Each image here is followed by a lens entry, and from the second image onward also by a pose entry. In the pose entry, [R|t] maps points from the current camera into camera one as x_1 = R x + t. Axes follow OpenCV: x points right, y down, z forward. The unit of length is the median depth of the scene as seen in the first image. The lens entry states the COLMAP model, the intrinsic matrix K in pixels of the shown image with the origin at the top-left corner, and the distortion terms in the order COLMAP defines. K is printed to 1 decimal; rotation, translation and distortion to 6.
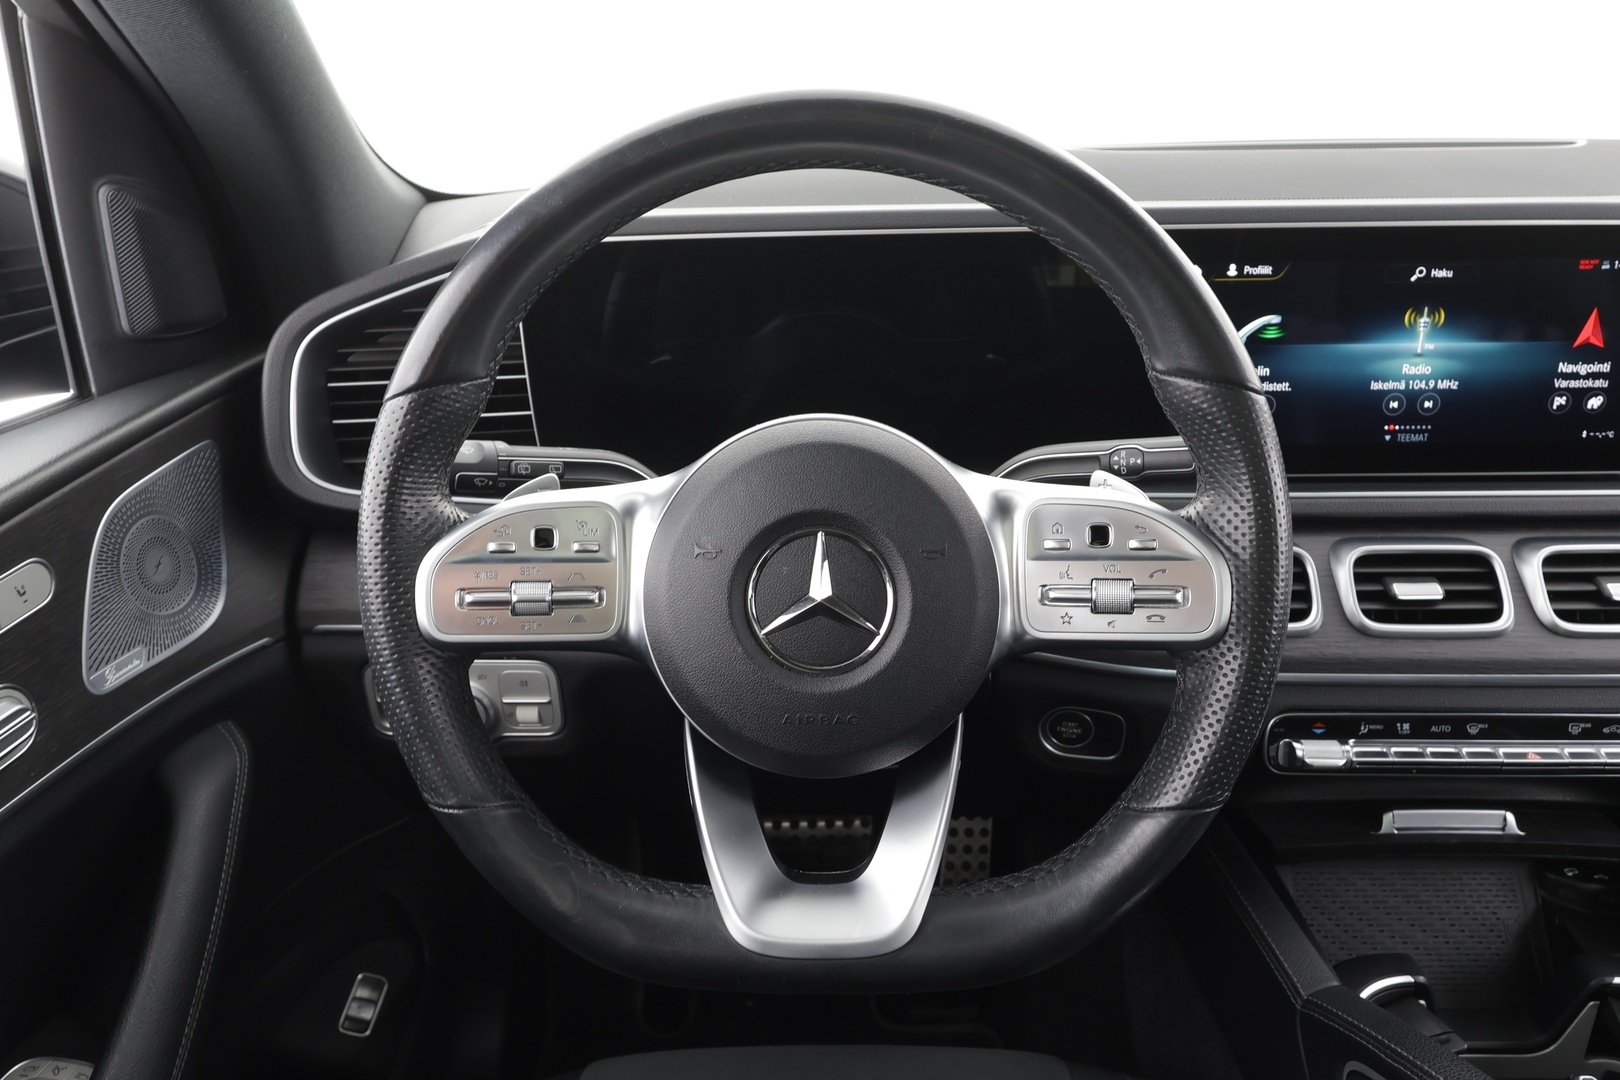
lens RADIAL K [[1095.9, 0, 810.0], [0, 1095.9, 540.0], [0, 0, 1]] dist [-0.003547, 0.001674]
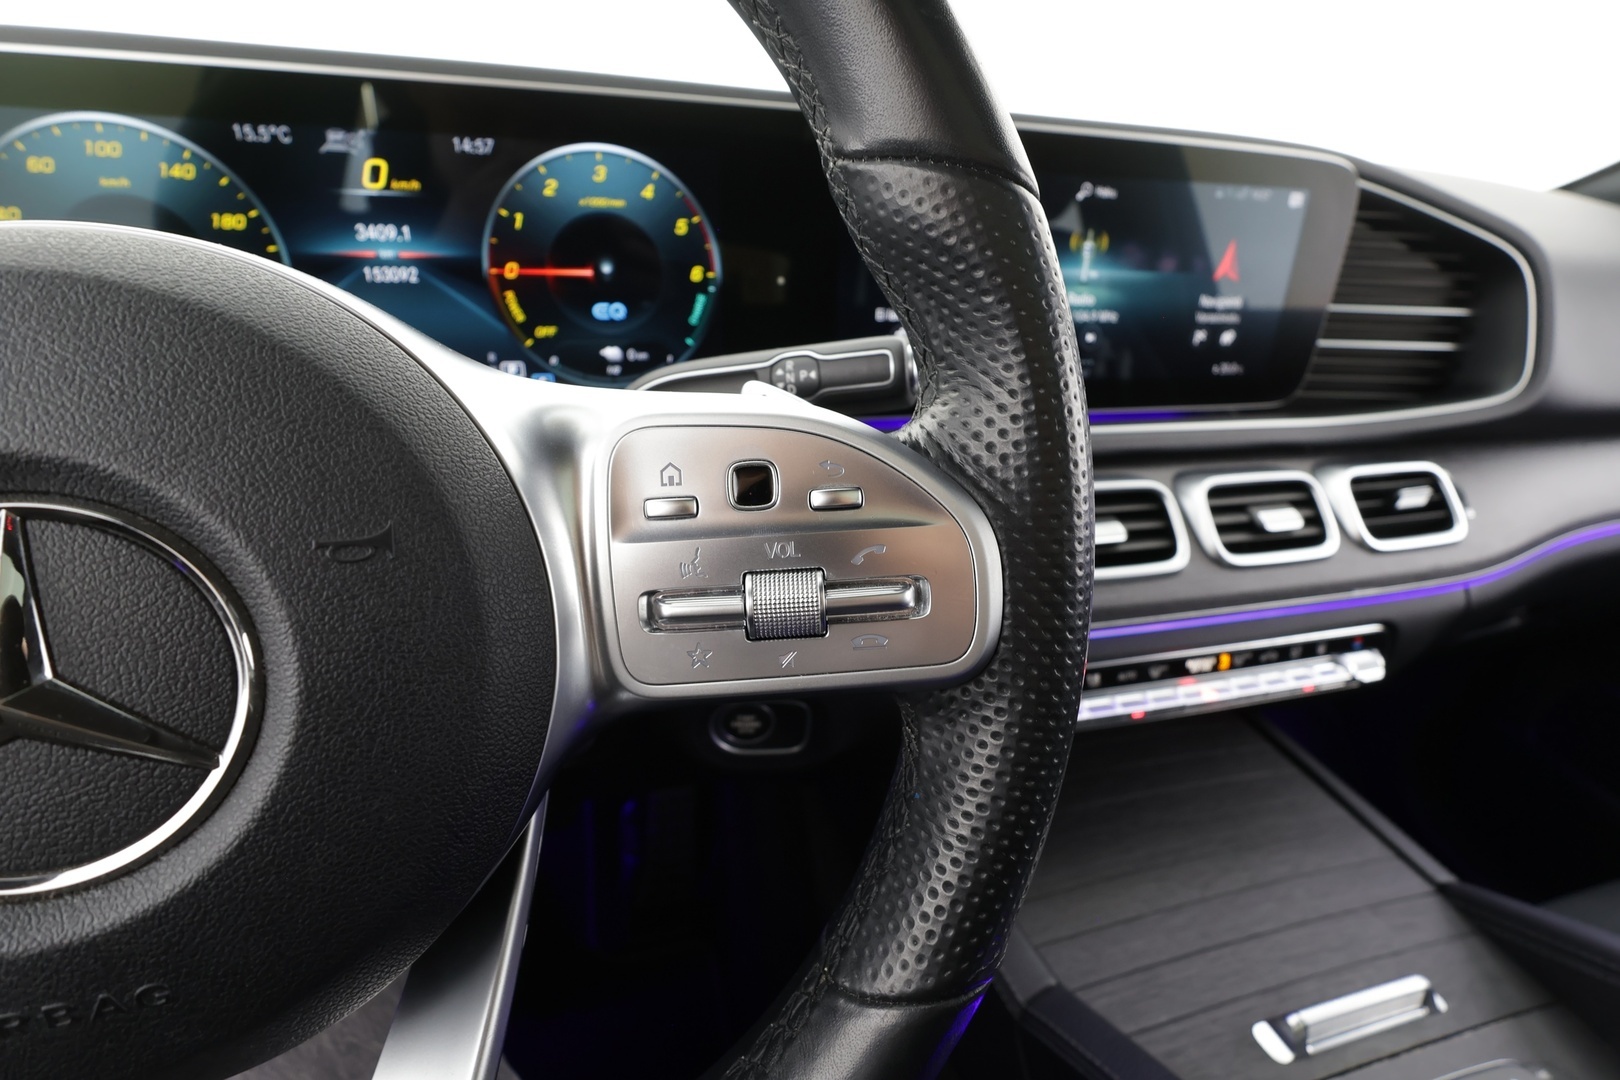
lens RADIAL K [[749.4, 0, 810.0], [0, 749.4, 540.0], [0, 0, 1]] dist [-0.004338, 0.000519]
pose [[0.953168, -0.068403, 0.294603, 0.155962], [0.052925, 0.996782, 0.060206, 0.001293], [-0.297773, -0.041794, 0.953721, 0.556955]]
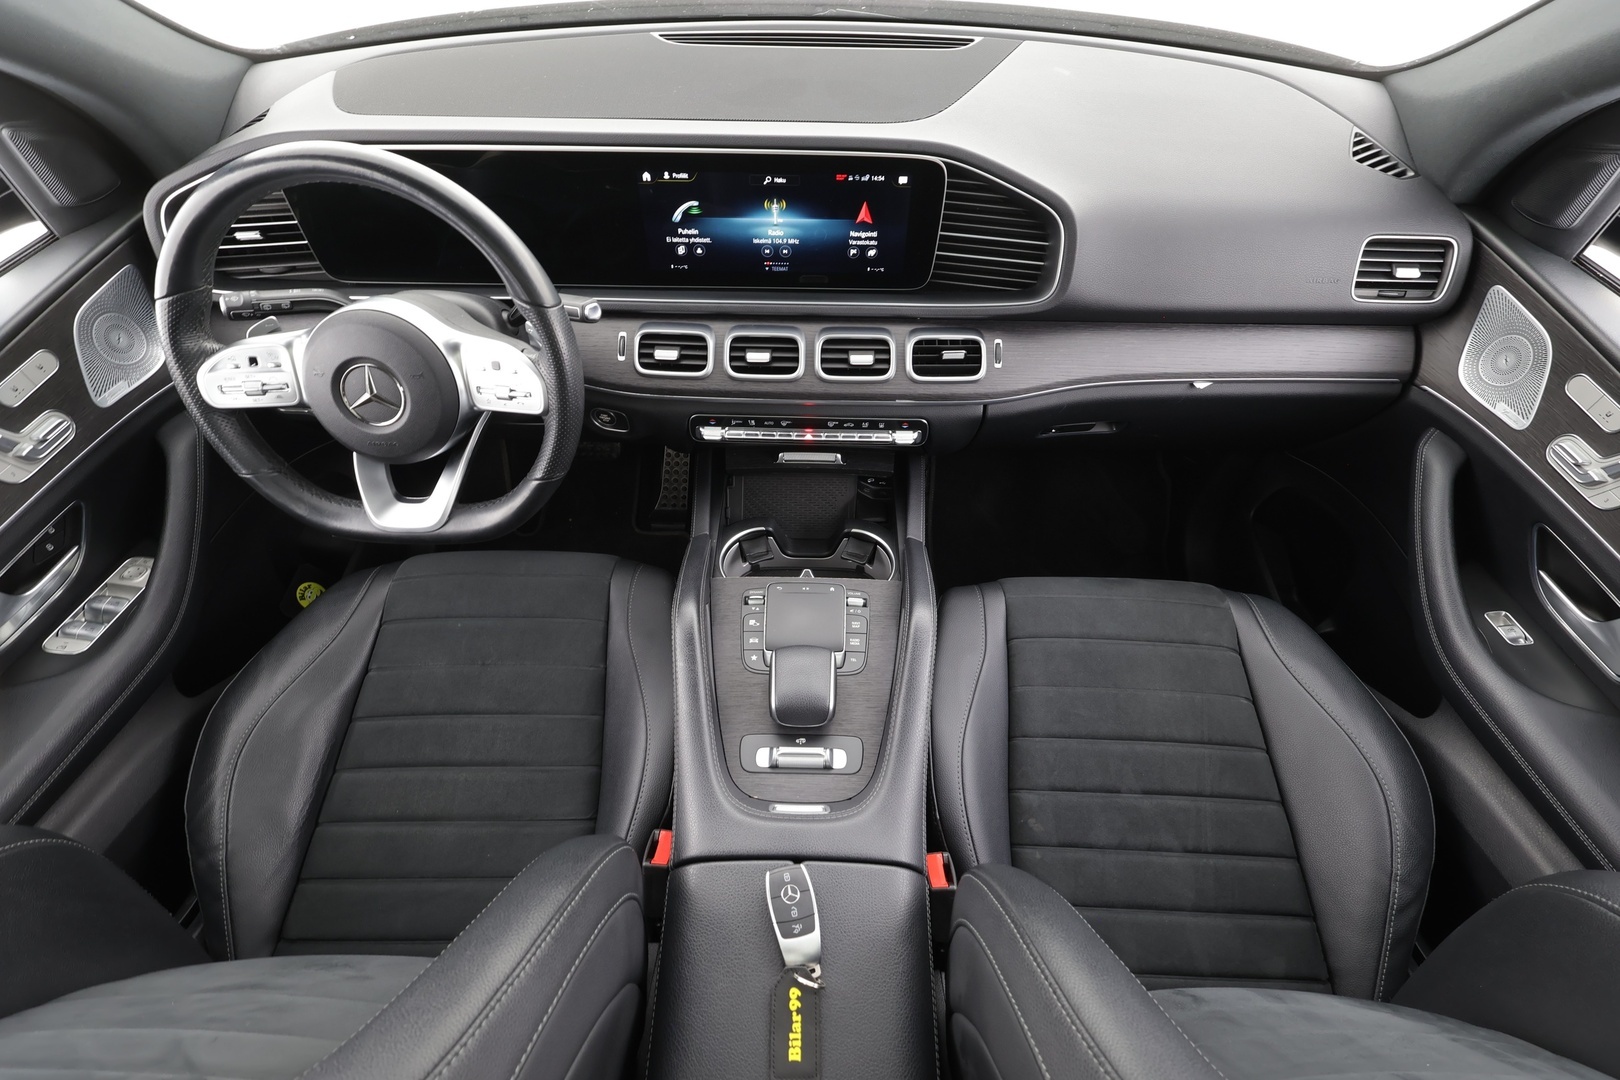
lens RADIAL K [[749.4, 0, 810.0], [0, 749.4, 540.0], [0, 0, 1]] dist [-0.004338, 0.000519]
pose [[0.999635, 0.008793, 0.025531, 0.739624], [-0.019203, 0.896216, 0.443202, -0.320695], [-0.018985, -0.443531, 0.896058, -0.480176]]
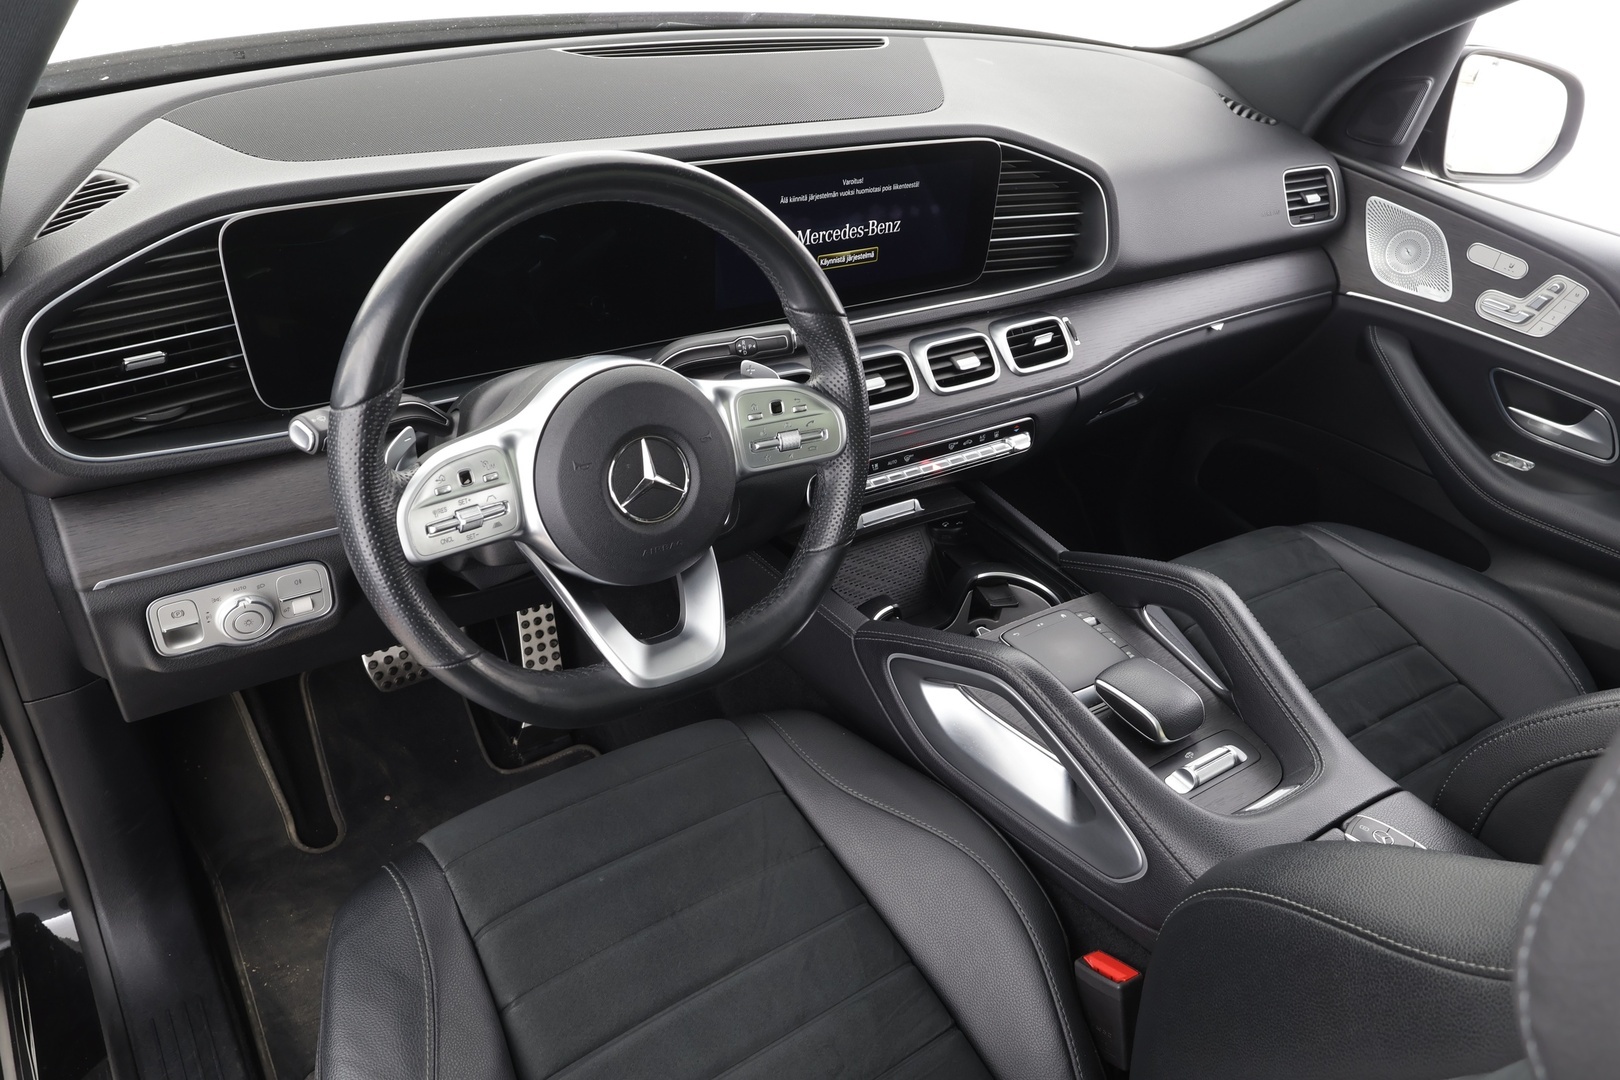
lens RADIAL K [[1160.6, 0, 810.0], [0, 1160.6, 540.0], [0, 0, 1]] dist [0.005621, -0.001002]
pose [[0.806291, -0.248481, 0.536798, -0.624116], [0.124722, 0.958504, 0.256349, -0.226411], [-0.578220, -0.139741, 0.803824, -0.465857]]
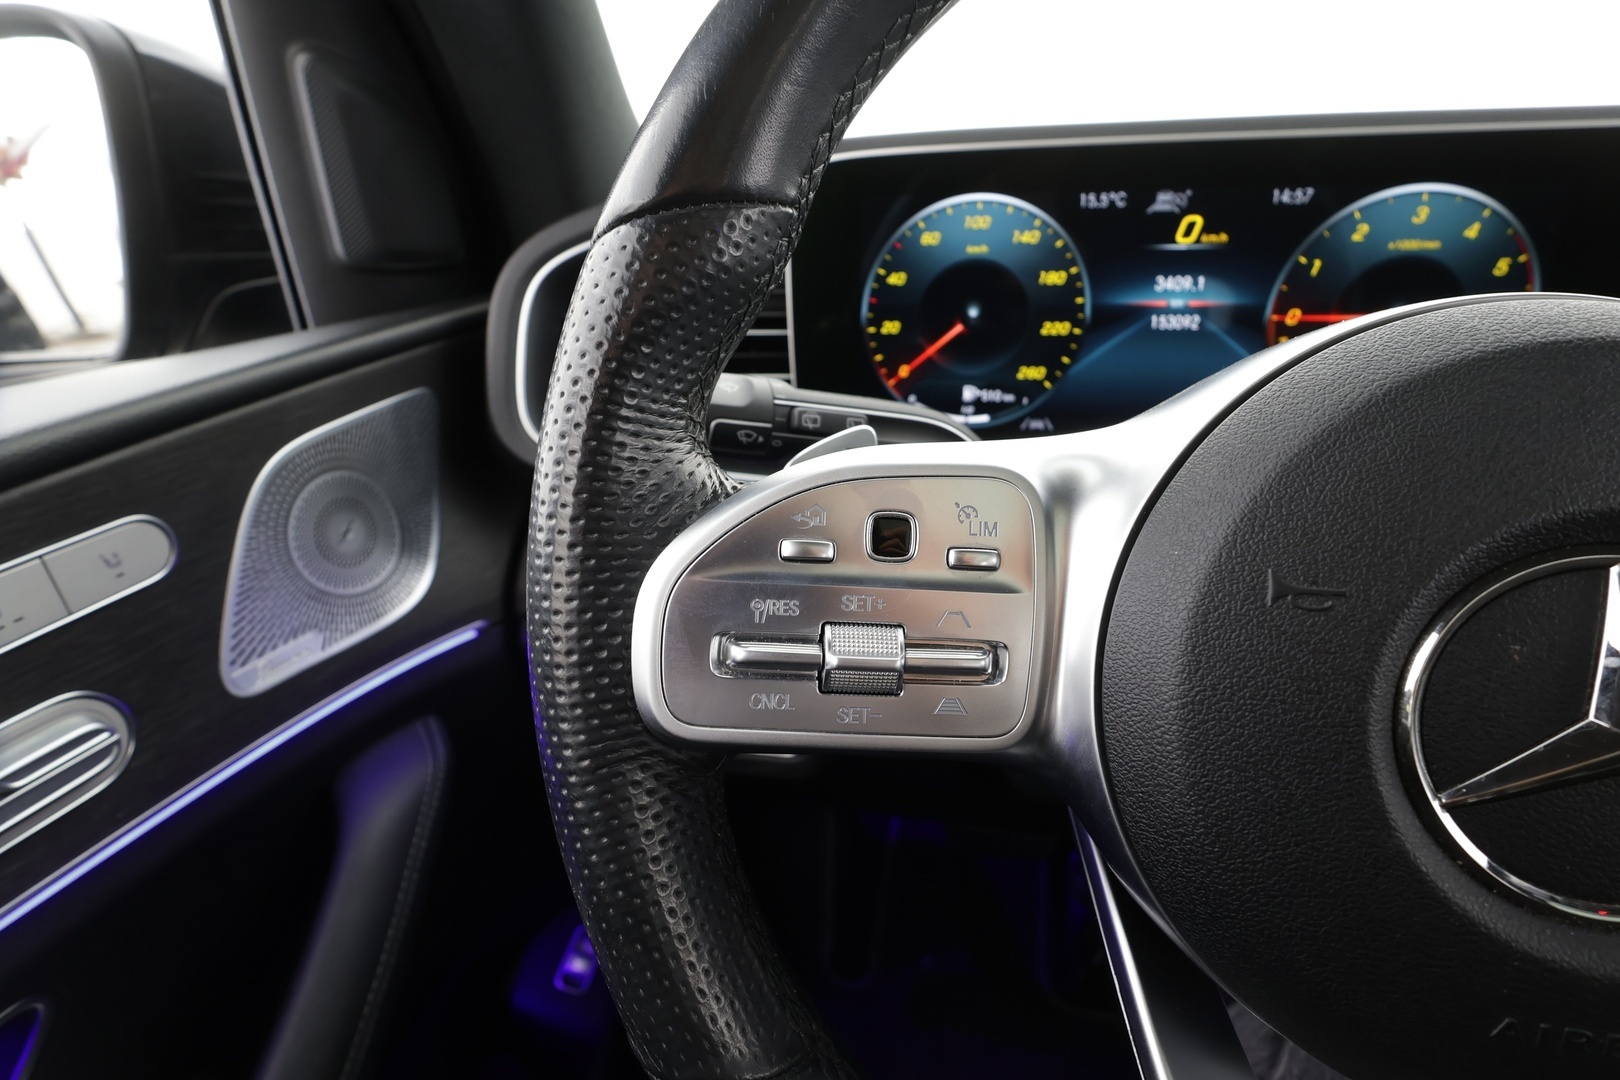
lens RADIAL K [[709.9, 0, 810.0], [0, 709.9, 540.0], [0, 0, 1]] dist [-0.004598, -0.000152]
pose [[0.989891, 0.059581, -0.128708, -0.207774], [-0.056535, 0.998030, 0.027196, -0.005933], [0.130075, -0.019644, 0.991310, 0.595149]]
